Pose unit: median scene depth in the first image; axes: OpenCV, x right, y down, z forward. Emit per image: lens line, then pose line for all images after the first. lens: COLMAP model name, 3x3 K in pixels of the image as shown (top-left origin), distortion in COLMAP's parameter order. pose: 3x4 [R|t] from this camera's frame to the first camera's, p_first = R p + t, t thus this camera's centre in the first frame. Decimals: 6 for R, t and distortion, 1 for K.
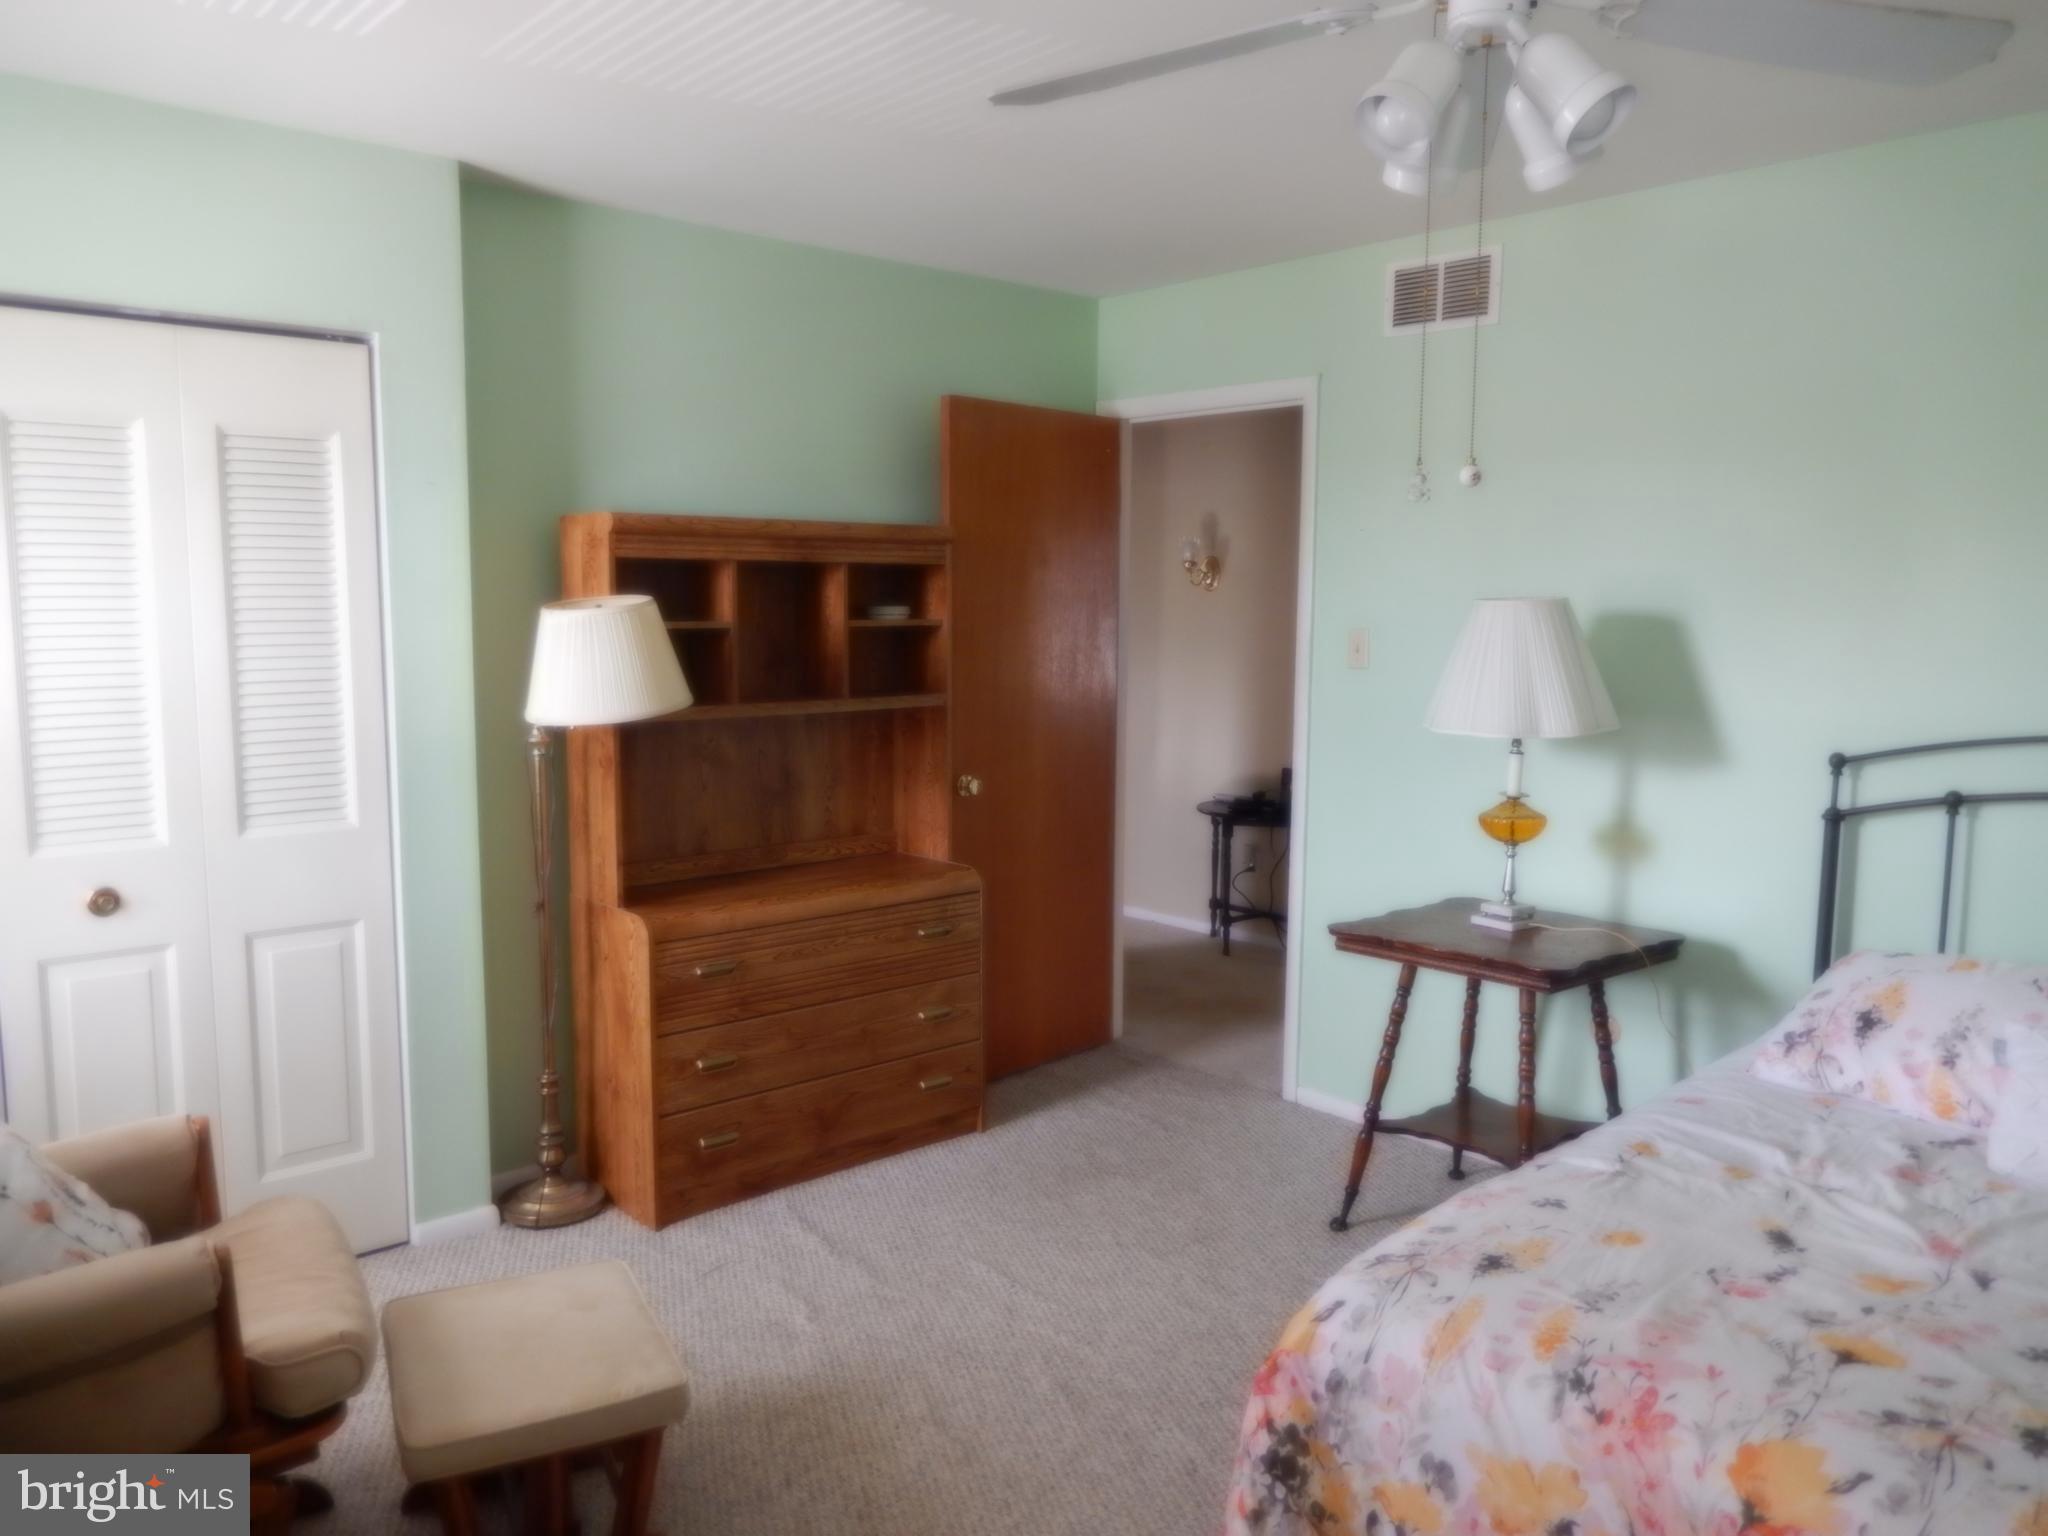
lens RADIAL K [[1529.6, 0, 1024.0], [0, 1529.6, 768.0], [0, 0, 1]] dist [-0.001452, -0.002794]
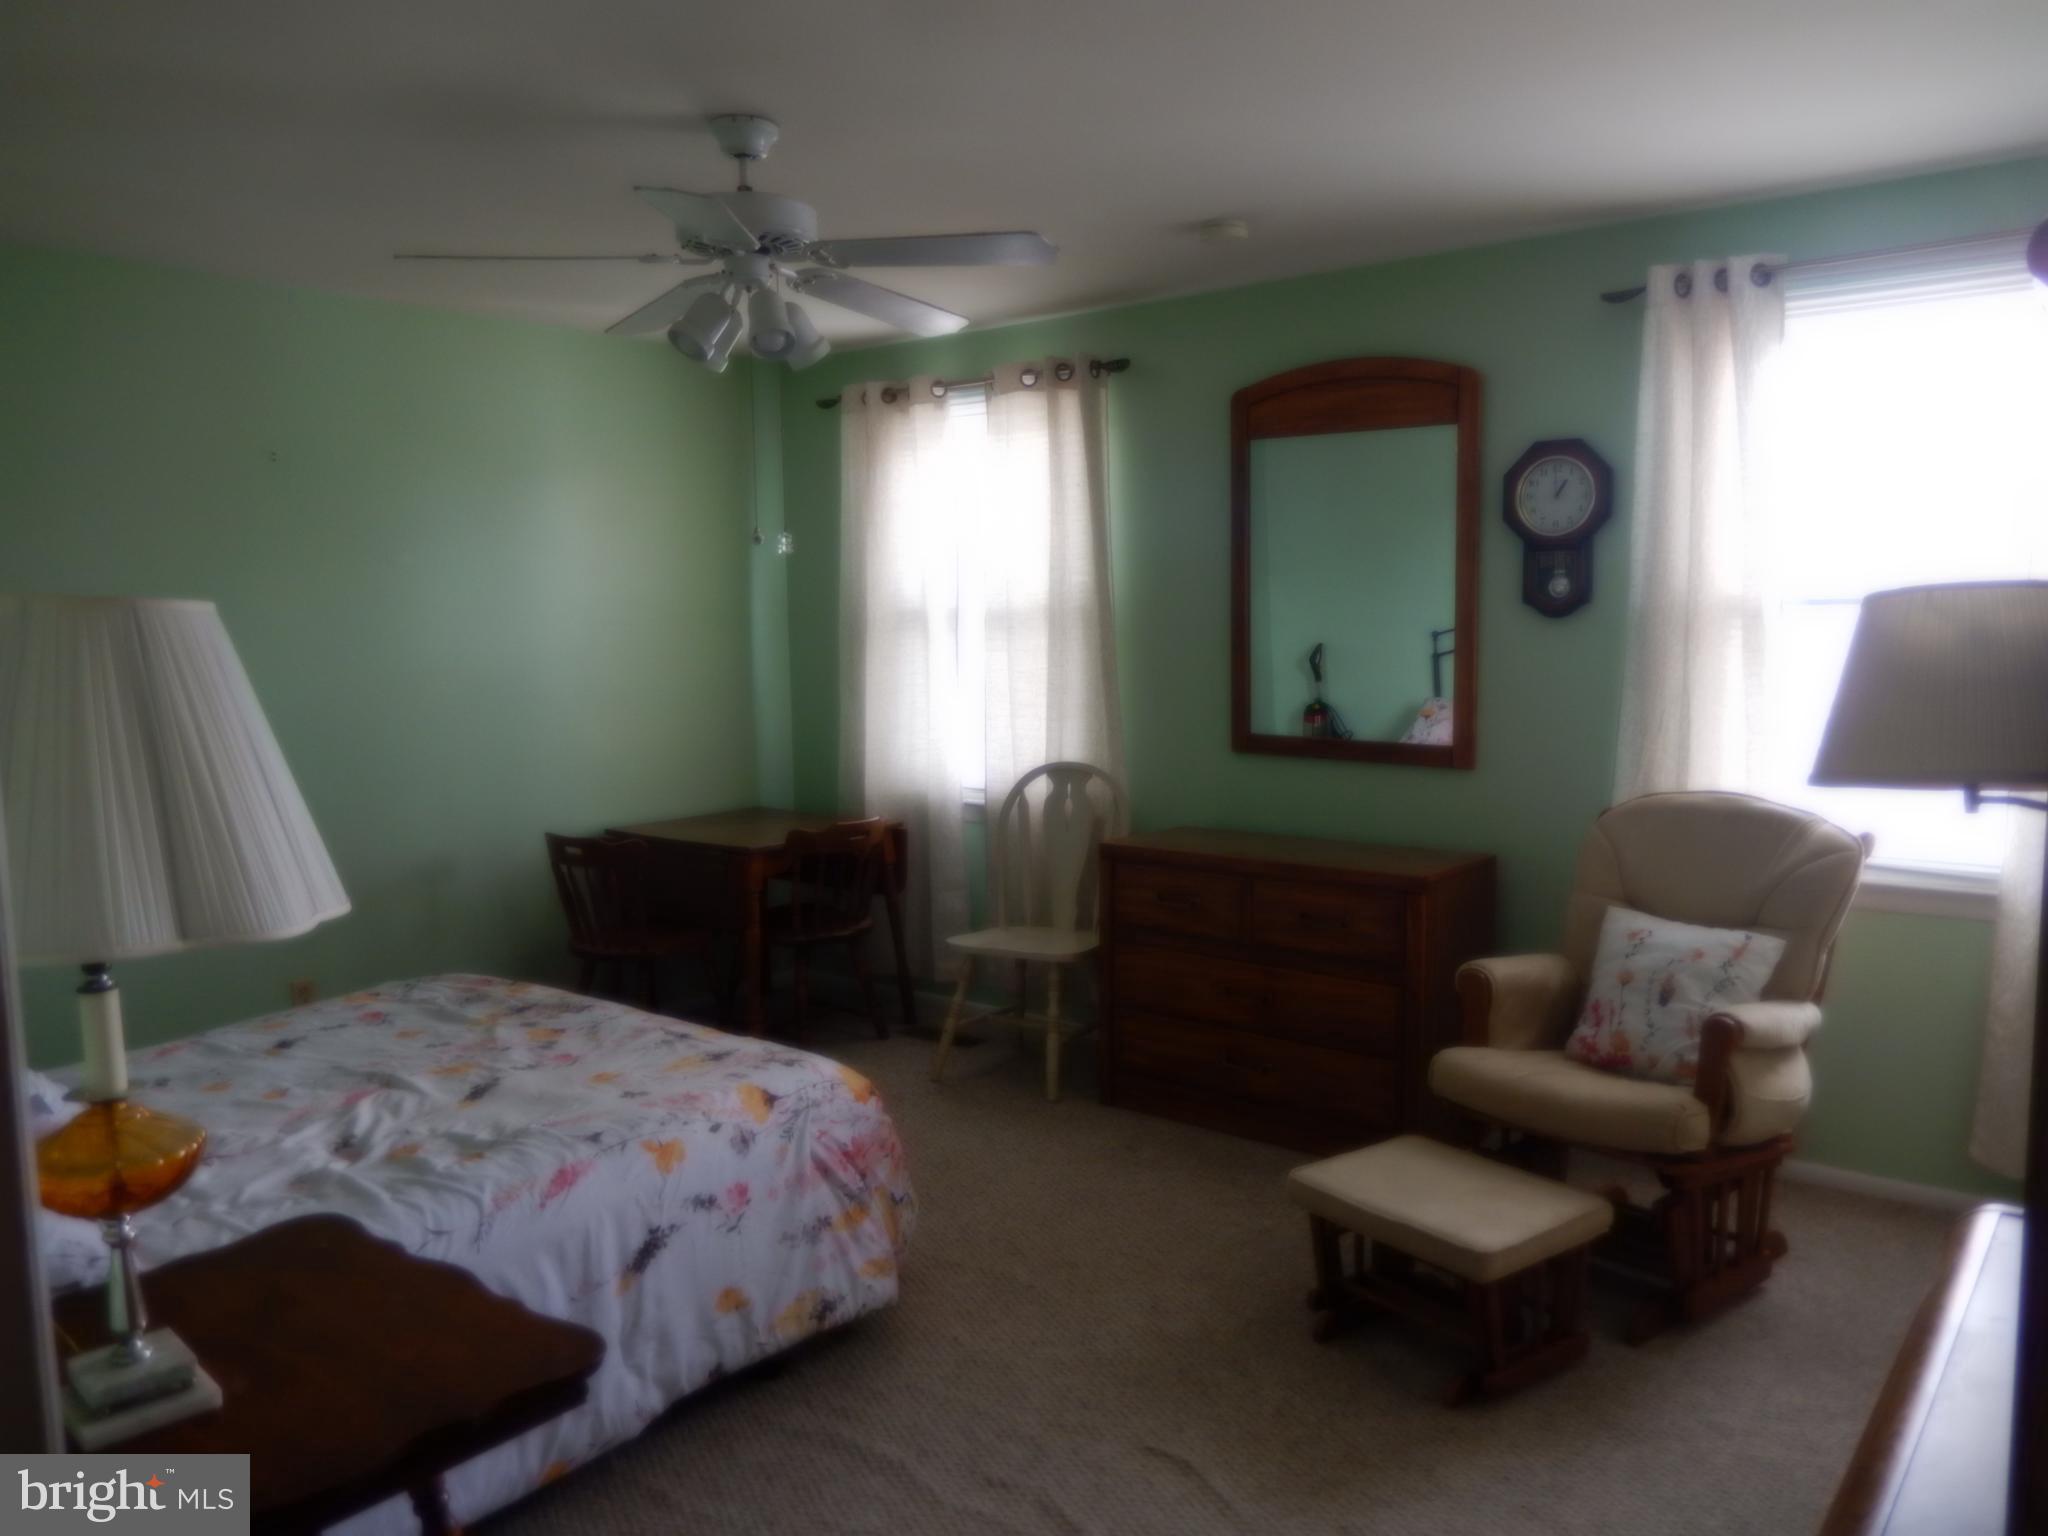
lens RADIAL K [[1529.6, 0, 1024.0], [0, 1529.6, 768.0], [0, 0, 1]] dist [-0.001452, -0.002794]
pose [[-0.987567, 0.031022, -0.154105, 0.226966], [-0.003547, 0.975686, 0.219144, -0.261326], [0.157156, 0.216966, -0.963446, 2.321398]]
